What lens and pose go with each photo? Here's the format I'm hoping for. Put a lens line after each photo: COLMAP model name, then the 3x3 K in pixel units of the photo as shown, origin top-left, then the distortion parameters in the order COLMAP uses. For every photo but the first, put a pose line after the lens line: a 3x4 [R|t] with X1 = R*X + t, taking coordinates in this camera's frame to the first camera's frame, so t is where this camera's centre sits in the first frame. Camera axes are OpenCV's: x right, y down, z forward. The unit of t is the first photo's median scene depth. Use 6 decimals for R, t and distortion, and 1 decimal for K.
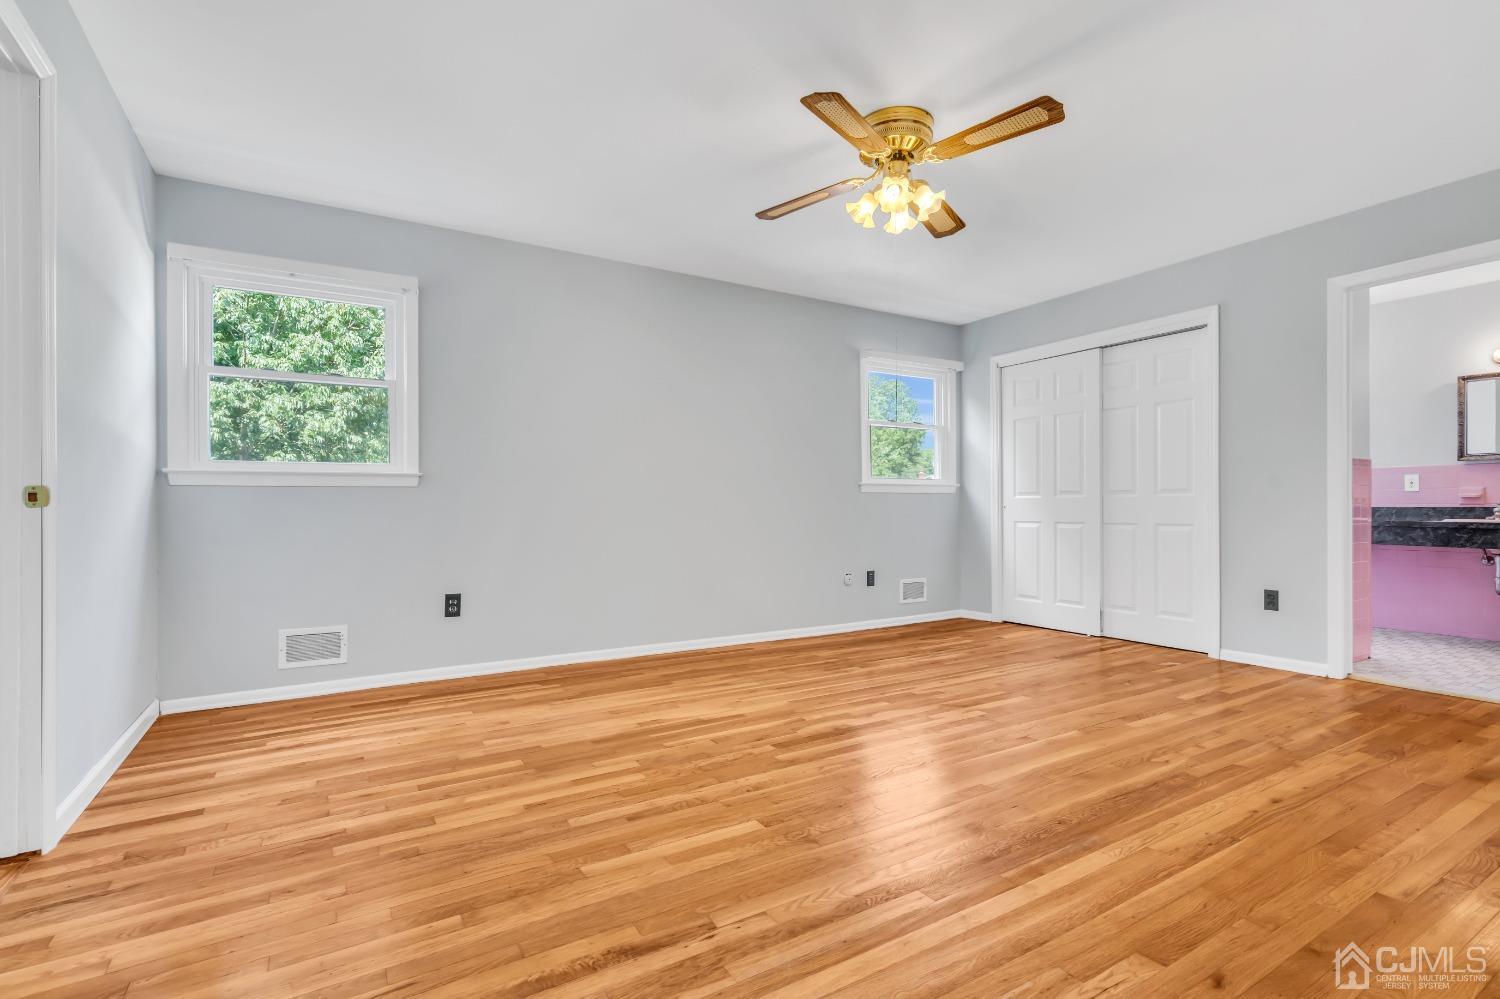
lens RADIAL K [[690.2, 0, 747.6], [0, 690.2, 505.5], [0, 0, 1]] dist [-0.012027, 0.003496]
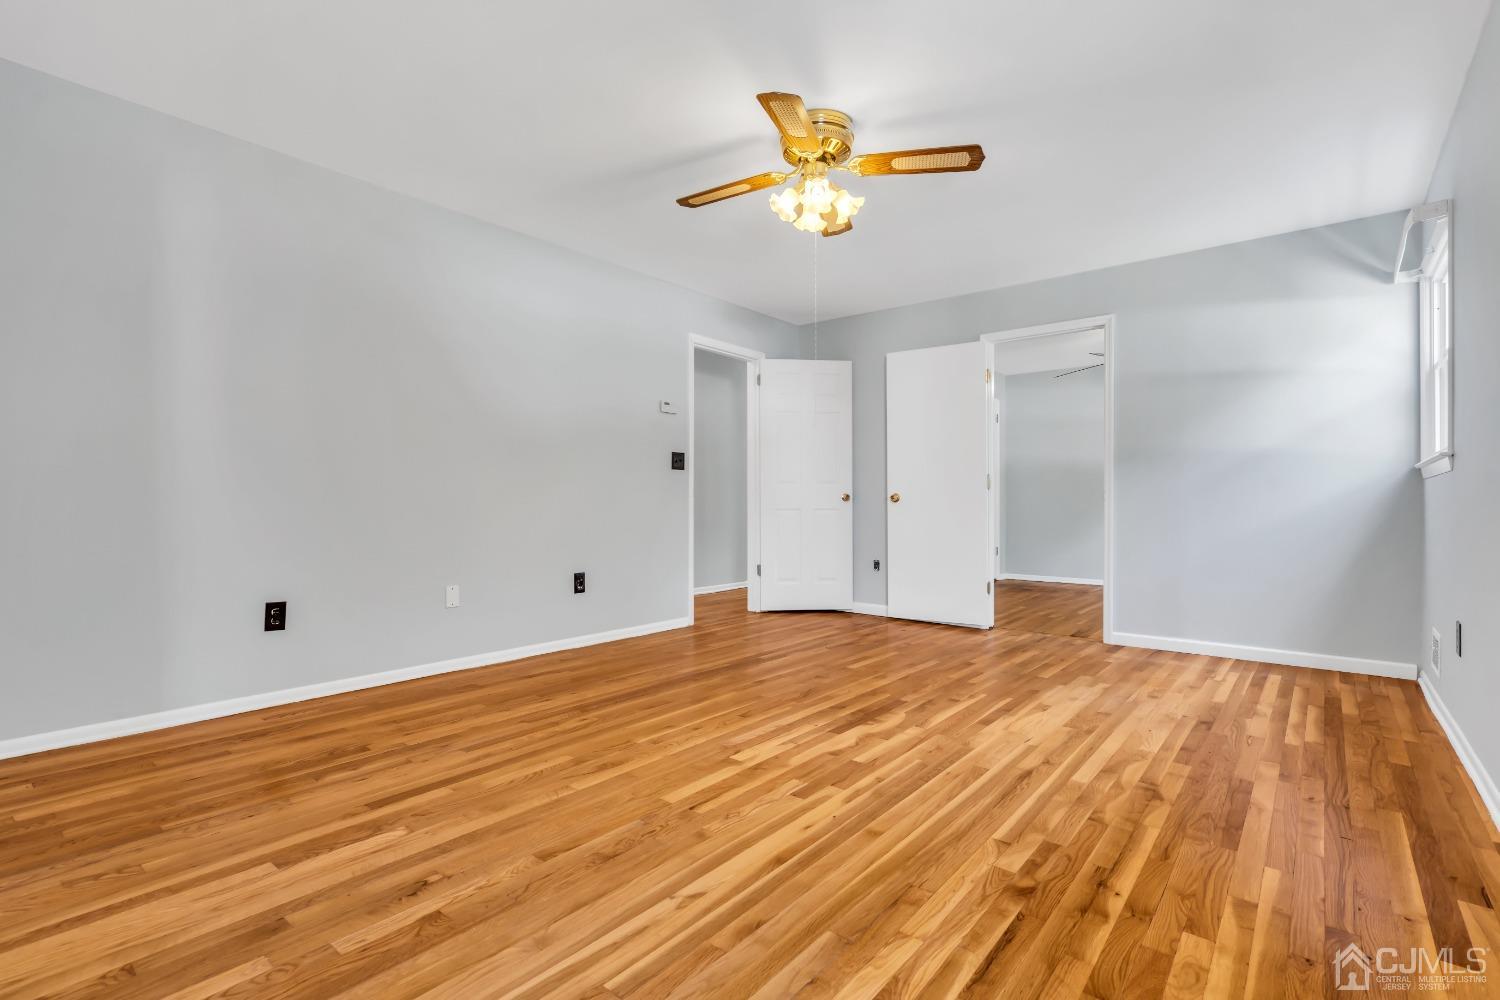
lens RADIAL K [[690.2, 0, 749.6], [0, 690.2, 506.7], [0, 0, 1]] dist [-0.012027, 0.003496]
pose [[-0.943948, 0.001746, -0.330089, 0.611038], [0.004047, 0.999972, -0.006285, 0.018622], [0.330069, -0.007268, -0.943929, 1.827616]]
